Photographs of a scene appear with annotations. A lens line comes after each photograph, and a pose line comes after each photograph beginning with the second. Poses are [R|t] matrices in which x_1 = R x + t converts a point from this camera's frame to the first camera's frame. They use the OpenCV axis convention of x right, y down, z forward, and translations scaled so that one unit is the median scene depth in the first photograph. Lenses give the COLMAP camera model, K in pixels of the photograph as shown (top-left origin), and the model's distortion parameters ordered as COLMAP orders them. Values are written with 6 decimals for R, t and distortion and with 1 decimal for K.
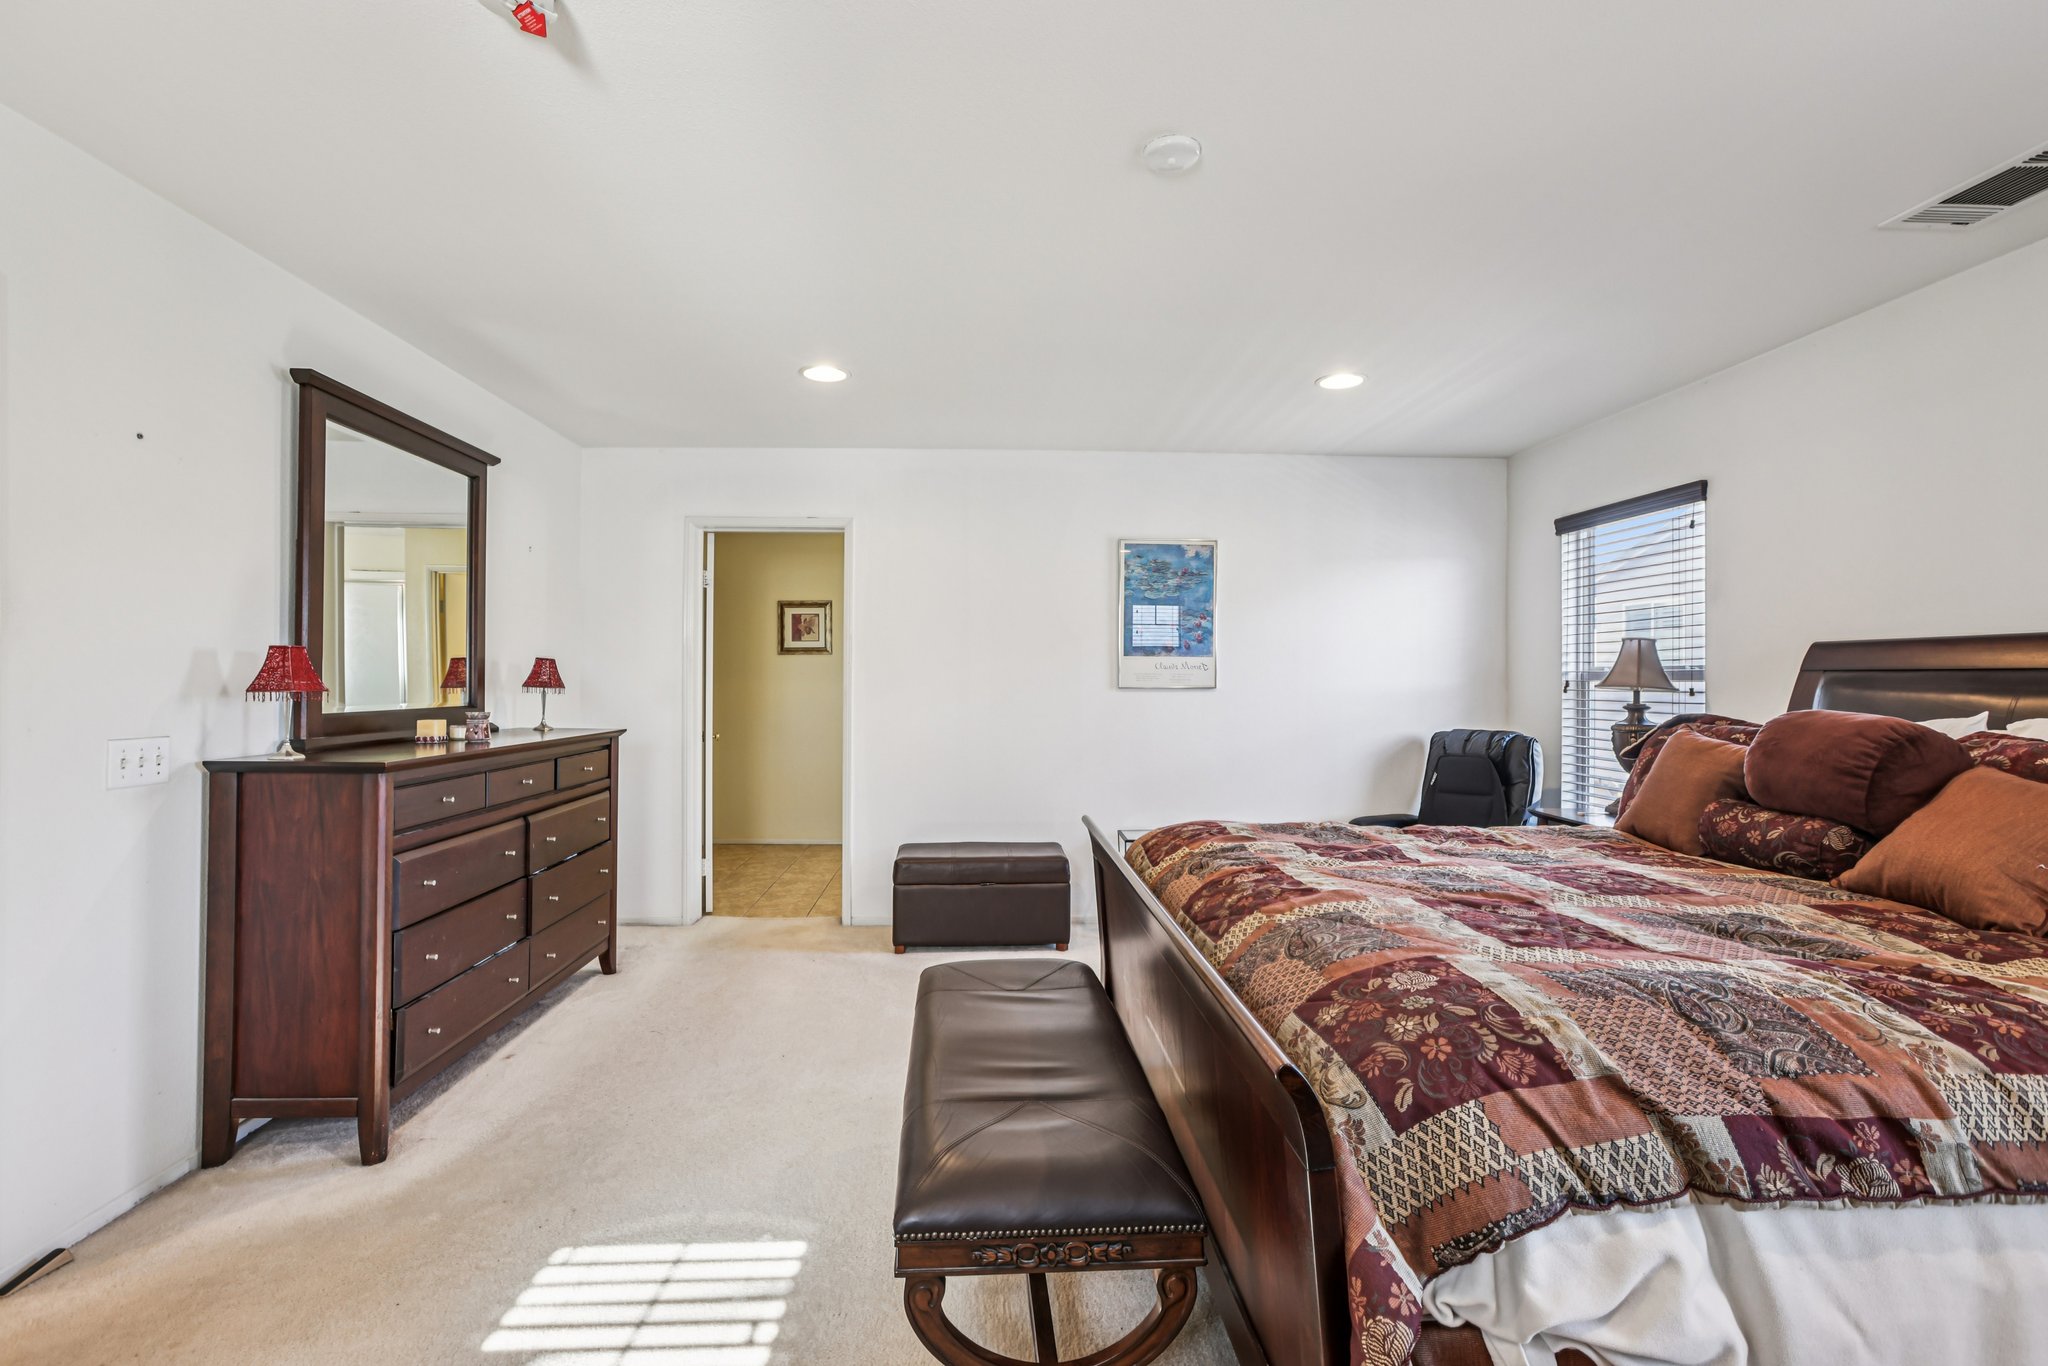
lens RADIAL K [[940.3, 0, 1016.7], [0, 940.3, 673.4], [0, 0, 1]] dist [-0.008290, 0.000705]
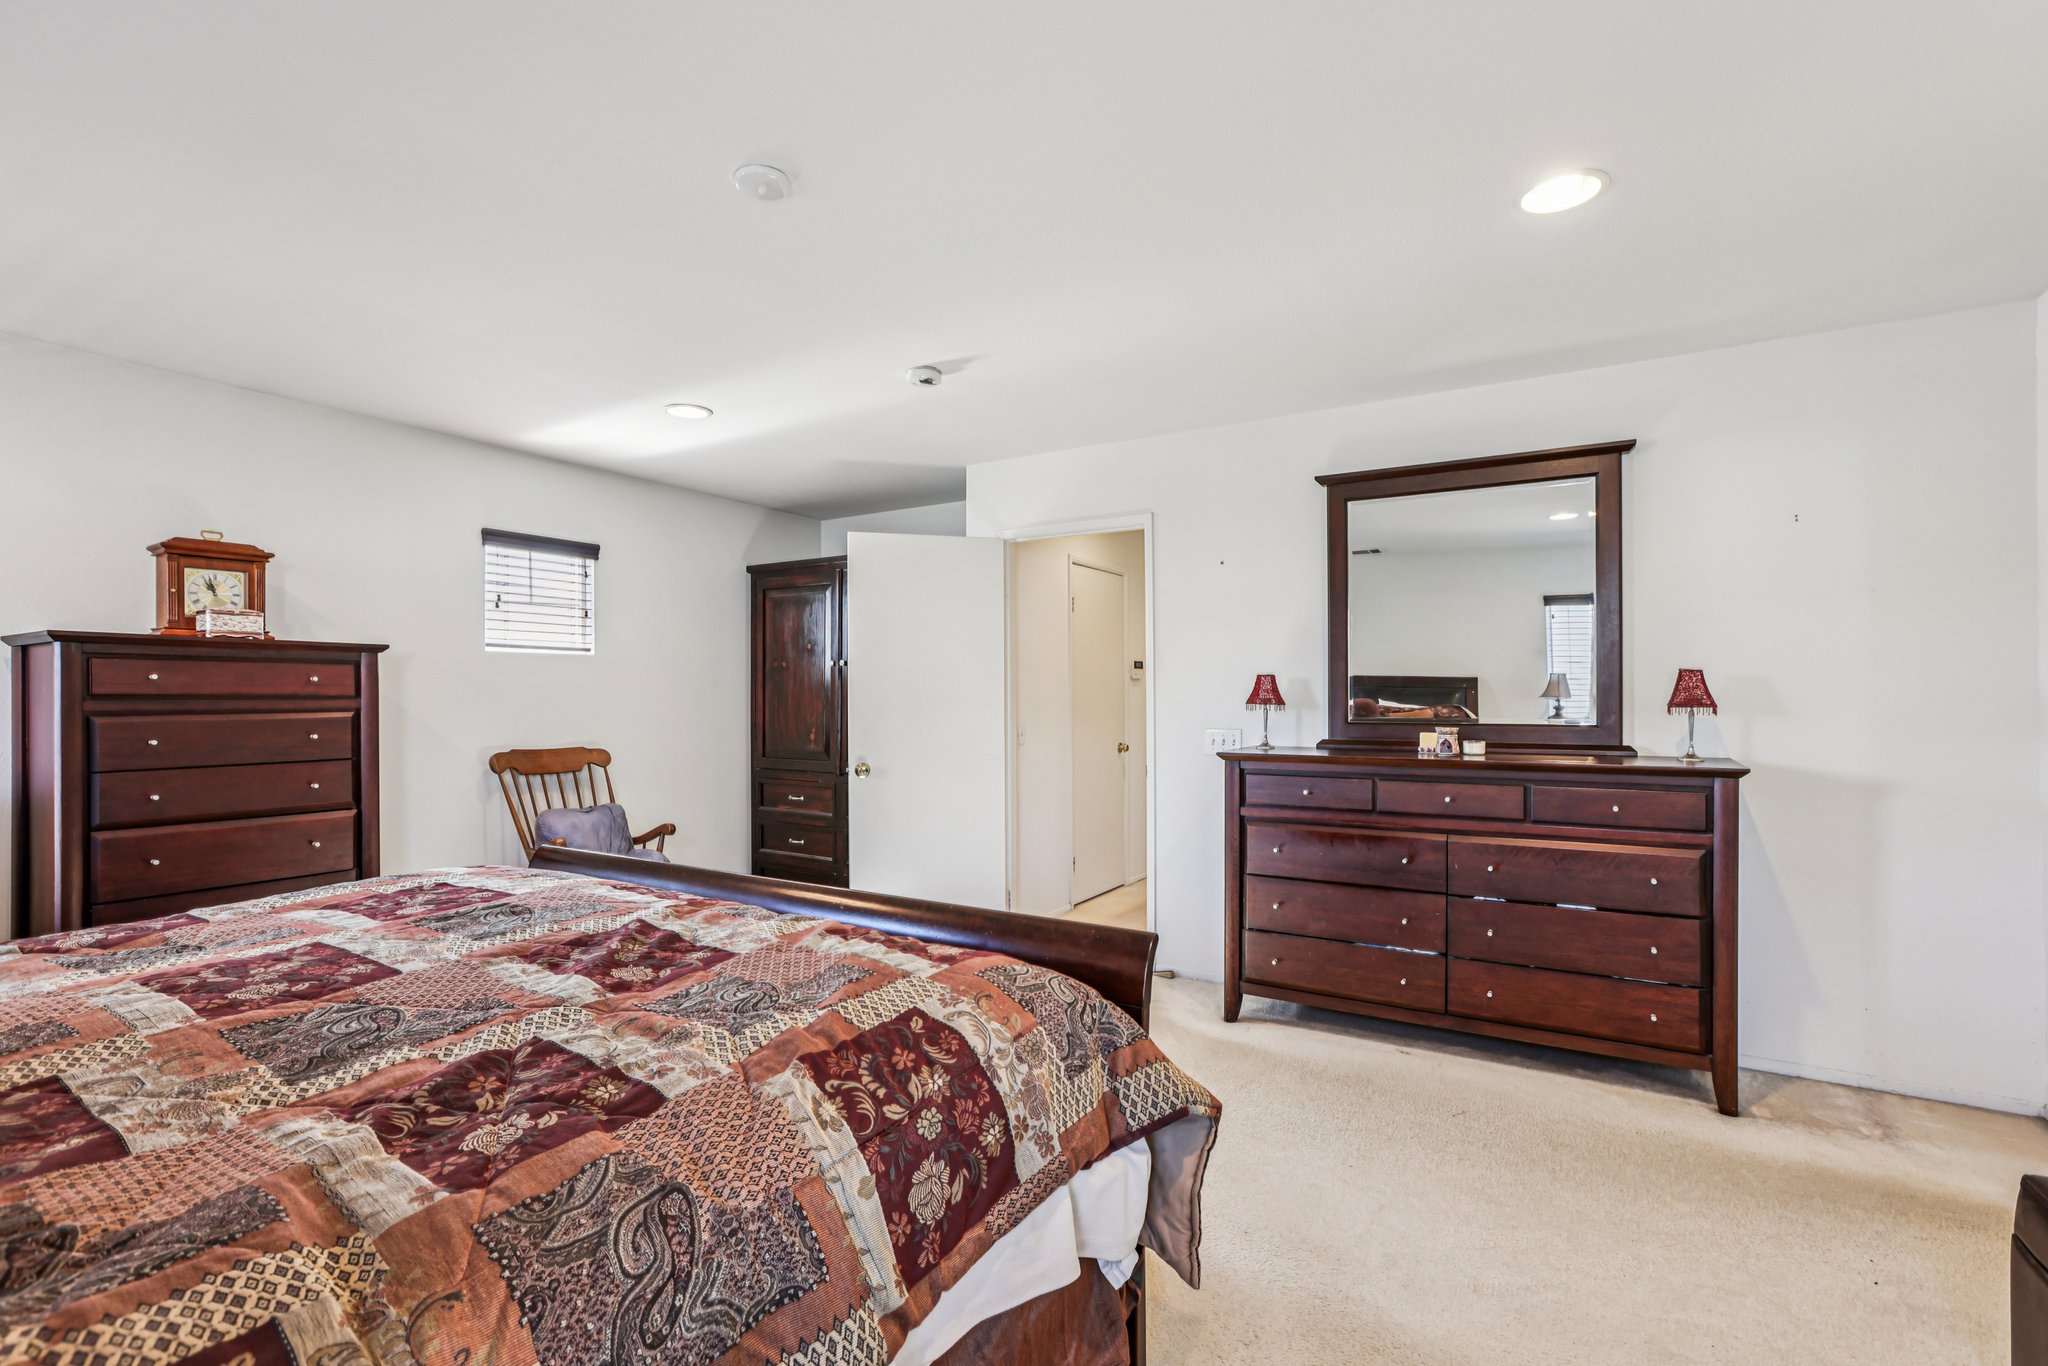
lens RADIAL K [[940.3, 0, 1020.7], [0, 940.3, 689.5], [0, 0, 1]] dist [-0.008290, 0.000705]
pose [[-0.562277, -0.000899, -0.826948, 0.475652], [0.006527, 0.999963, -0.005525, 0.000495], [0.826923, -0.008504, -0.562251, 1.014022]]
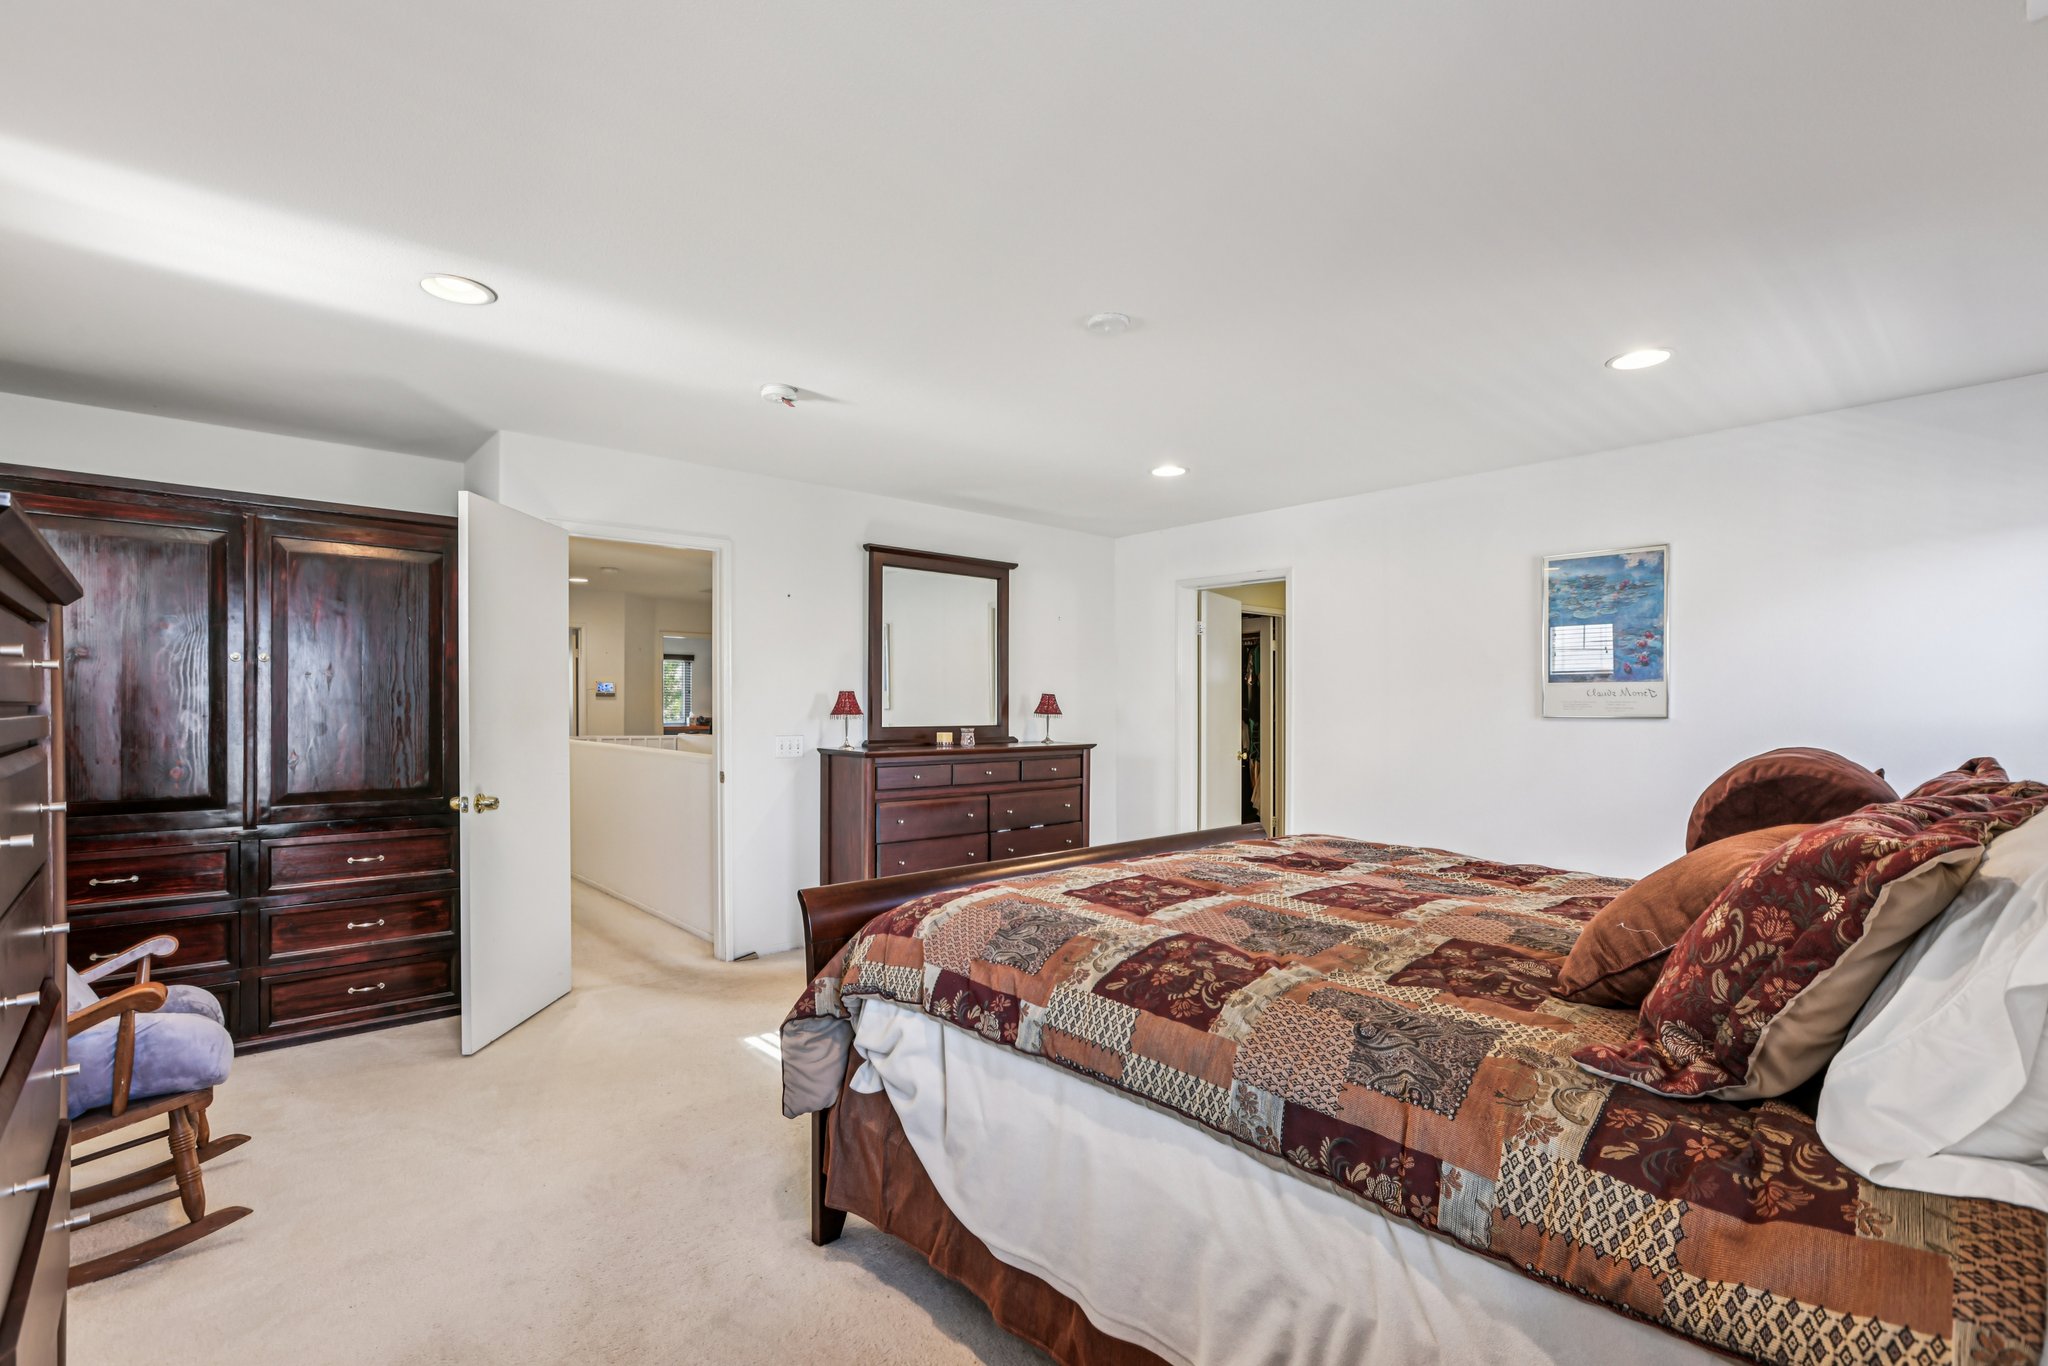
lens RADIAL K [[940.3, 0, 1018.3], [0, 940.3, 696.8], [0, 0, 1]] dist [-0.008290, 0.000705]
pose [[0.646496, -0.010880, -0.762840, 0.620897], [0.004946, 0.999937, -0.010070, 0.002727], [0.762901, 0.002737, 0.646509, 0.005960]]
